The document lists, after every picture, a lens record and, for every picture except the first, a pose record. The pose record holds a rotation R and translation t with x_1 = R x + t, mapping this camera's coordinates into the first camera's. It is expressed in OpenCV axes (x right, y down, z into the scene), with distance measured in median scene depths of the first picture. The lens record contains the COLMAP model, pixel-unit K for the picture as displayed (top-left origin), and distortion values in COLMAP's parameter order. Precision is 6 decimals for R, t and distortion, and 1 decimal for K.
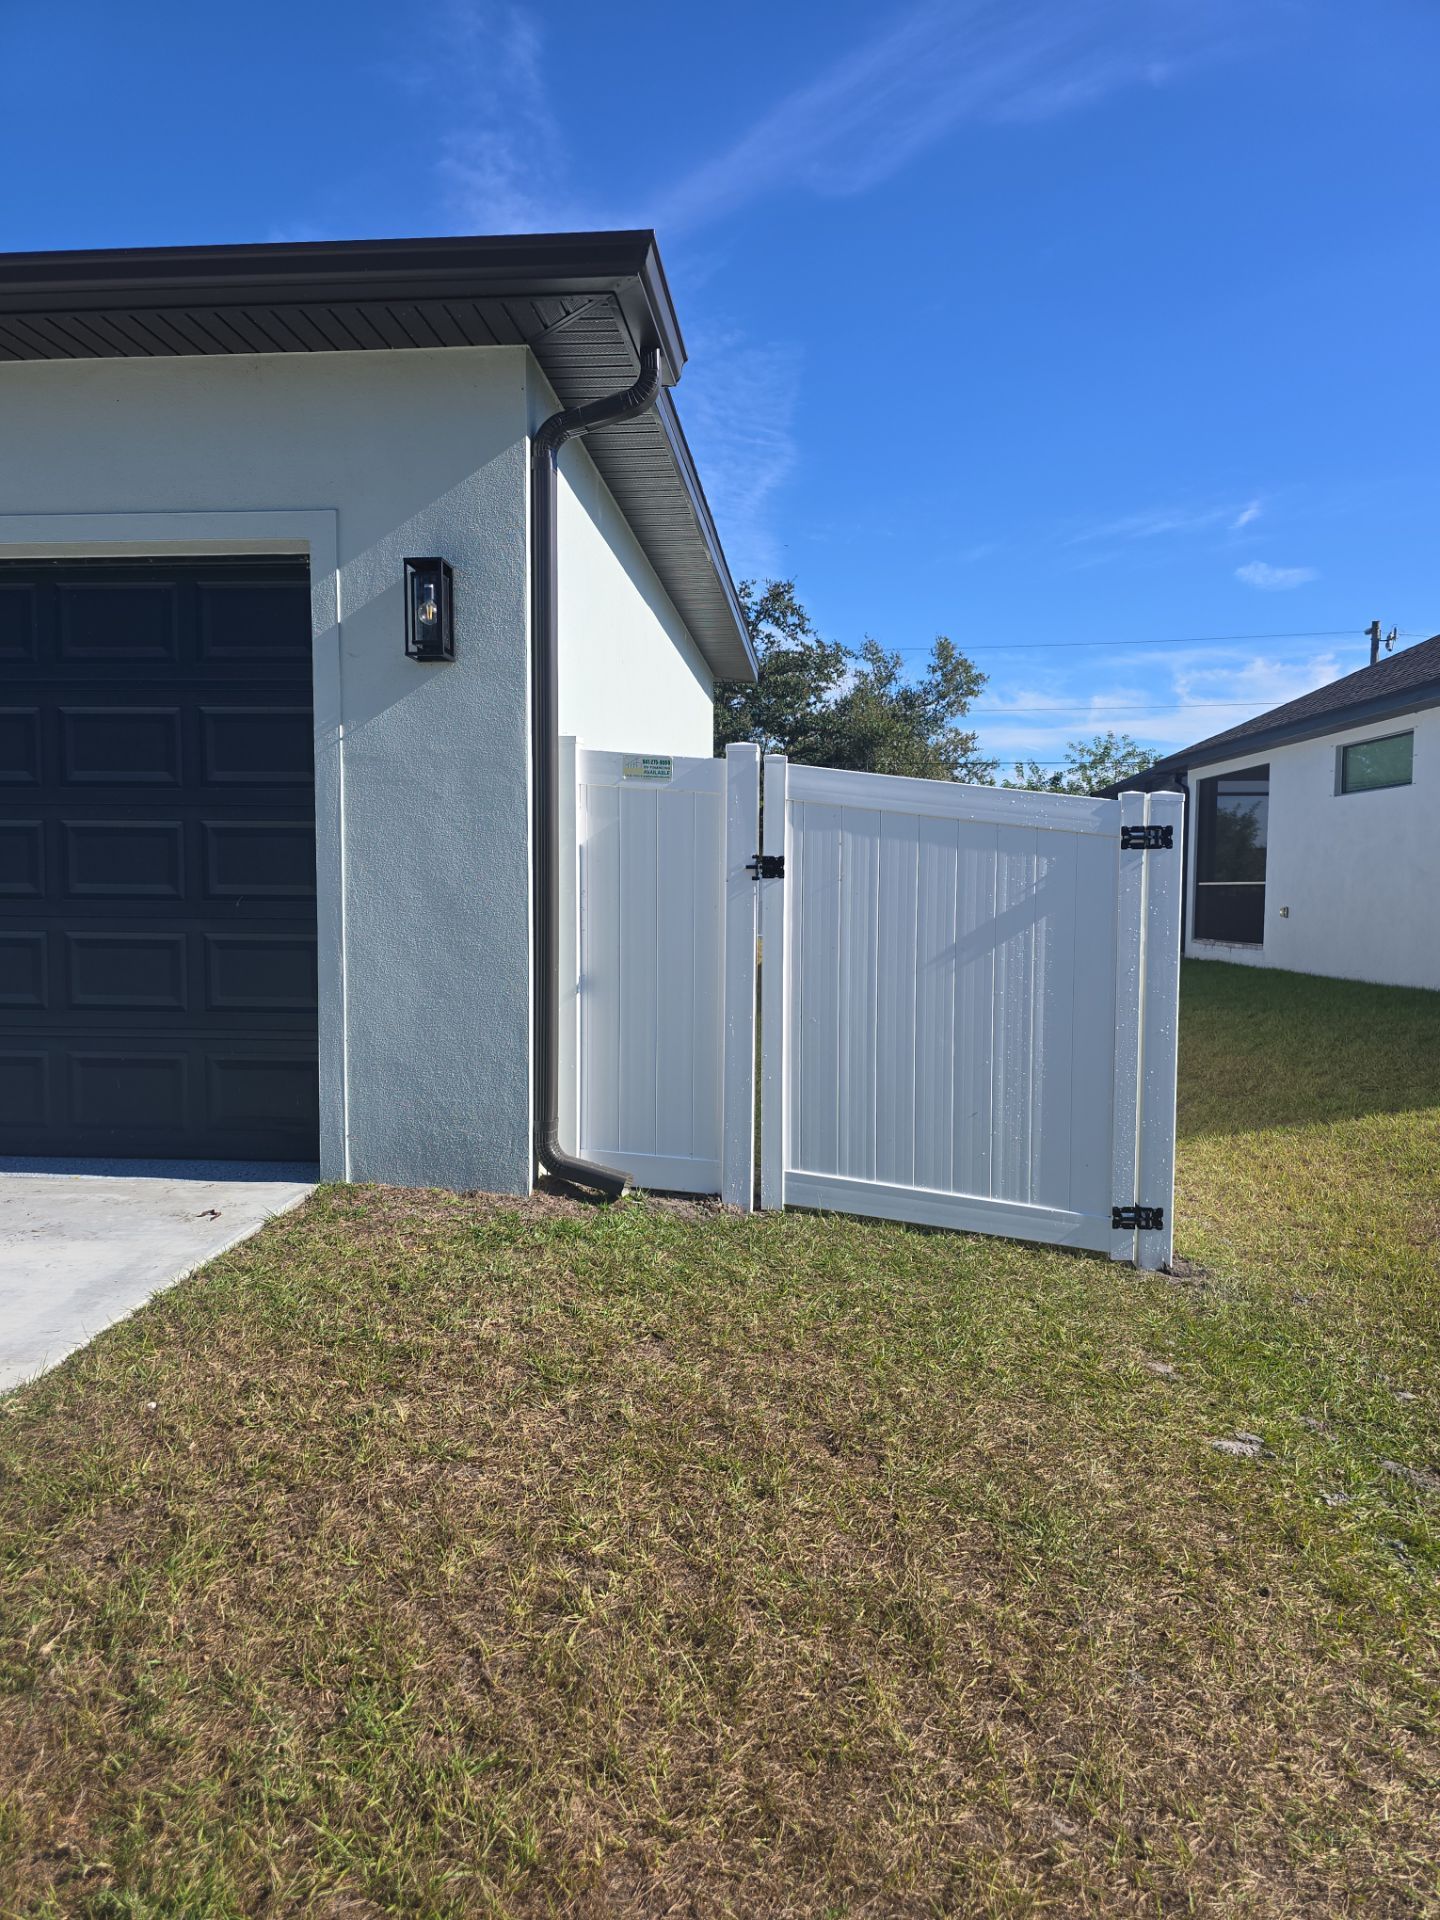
lens RADIAL K [[1280.9, 0, 726.7], [0, 1280.9, 967.2], [0, 0, 1]] dist [0.124042, -0.130192]
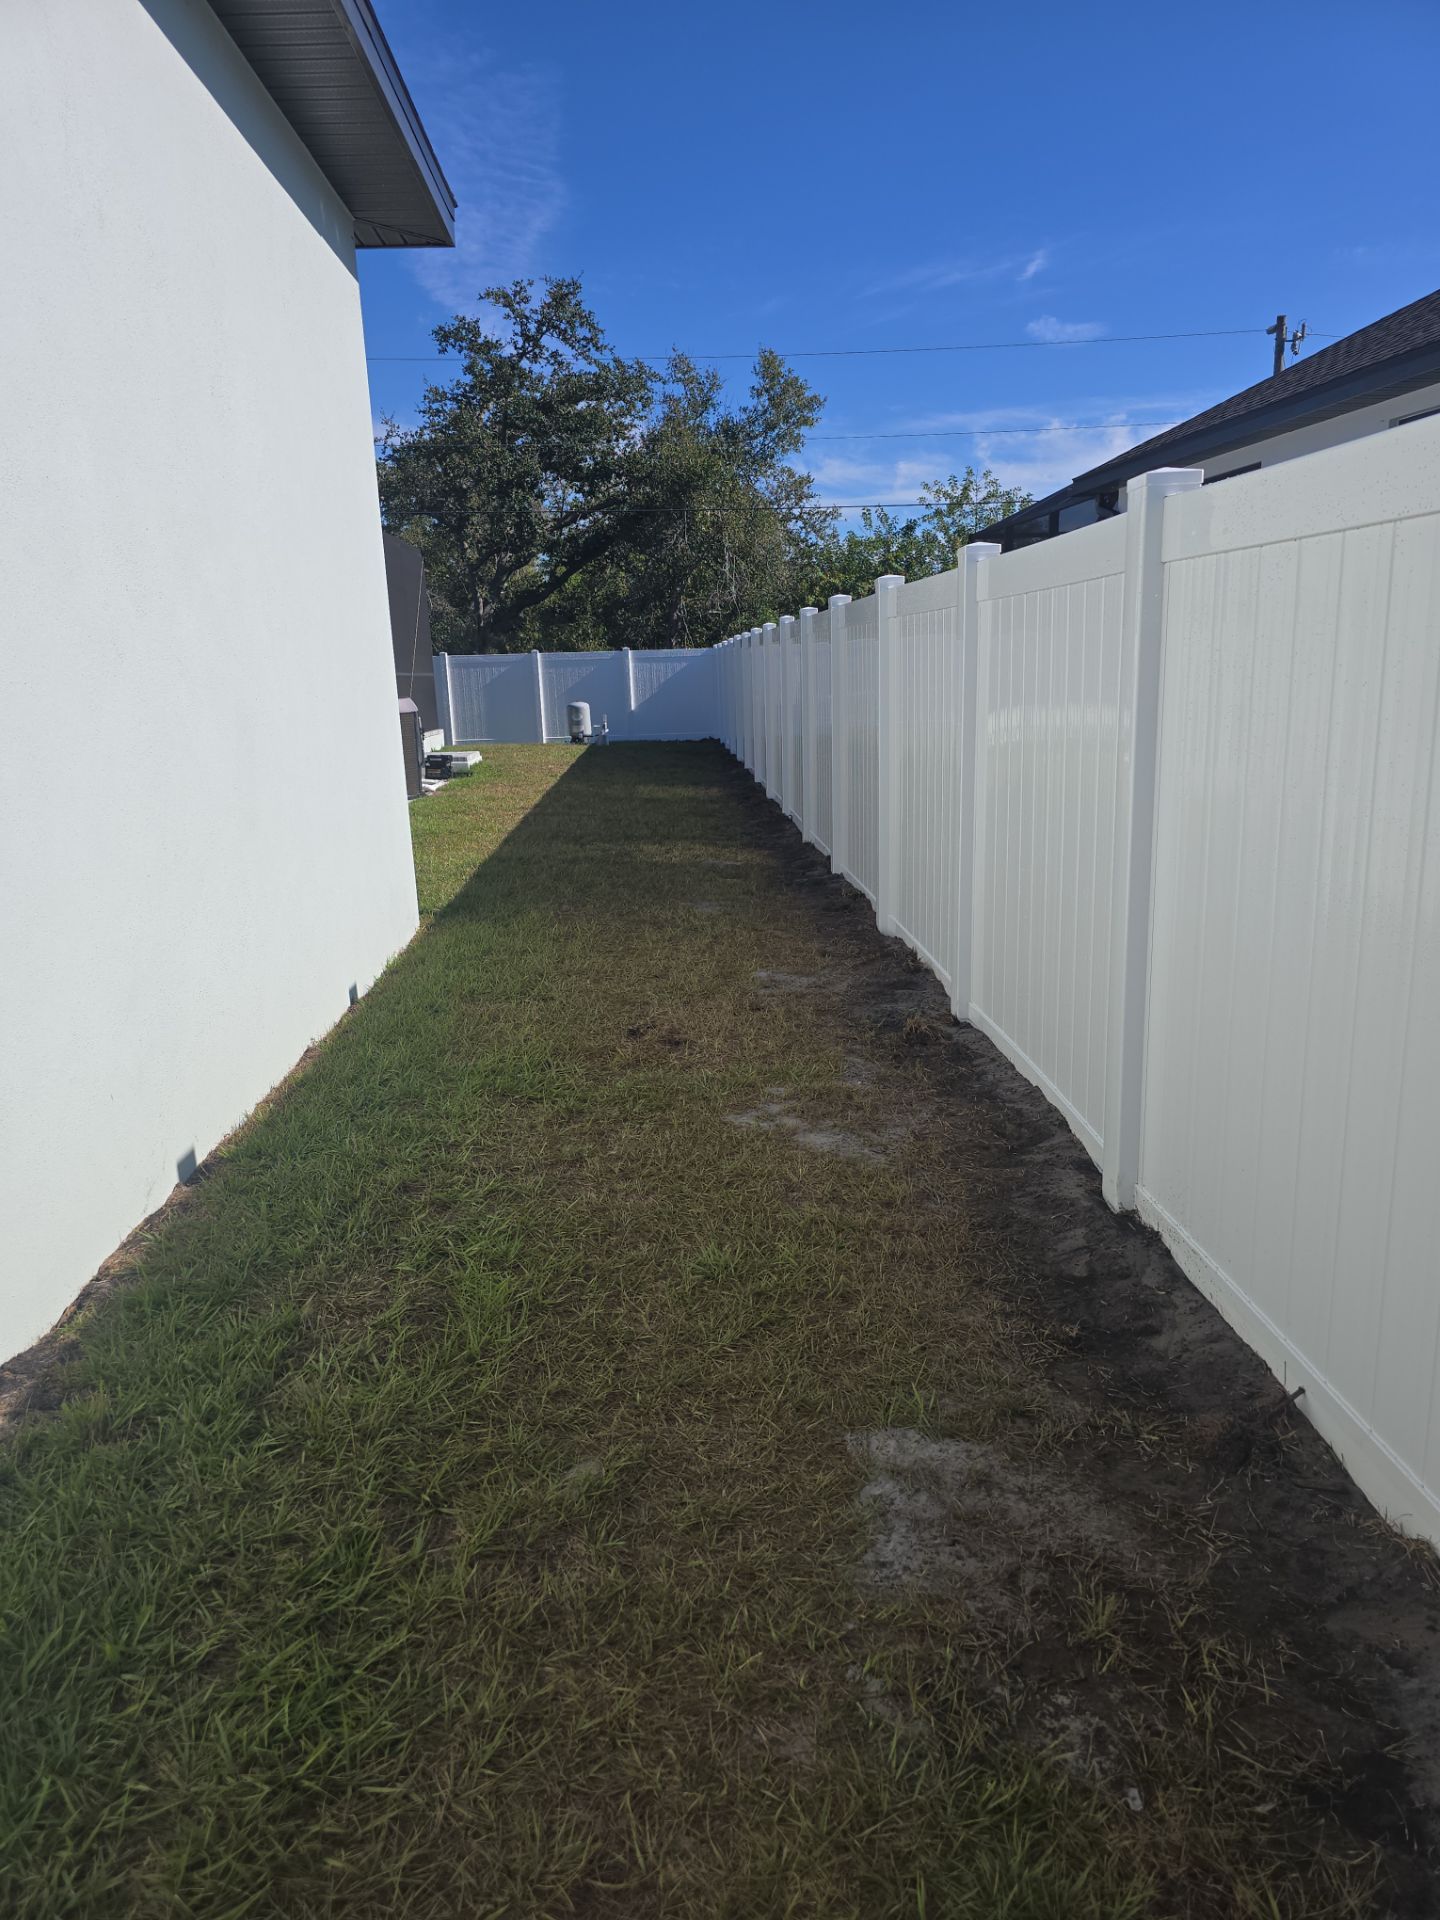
lens RADIAL K [[1261.7, 0, 717.3], [0, 1261.7, 973.0], [0, 0, 1]] dist [0.080076, -0.072587]
pose [[0.990255, -0.068251, 0.121395, 0.082622], [0.046581, 0.983796, 0.173134, -0.076890], [-0.131245, -0.165792, 0.977388, 1.167973]]
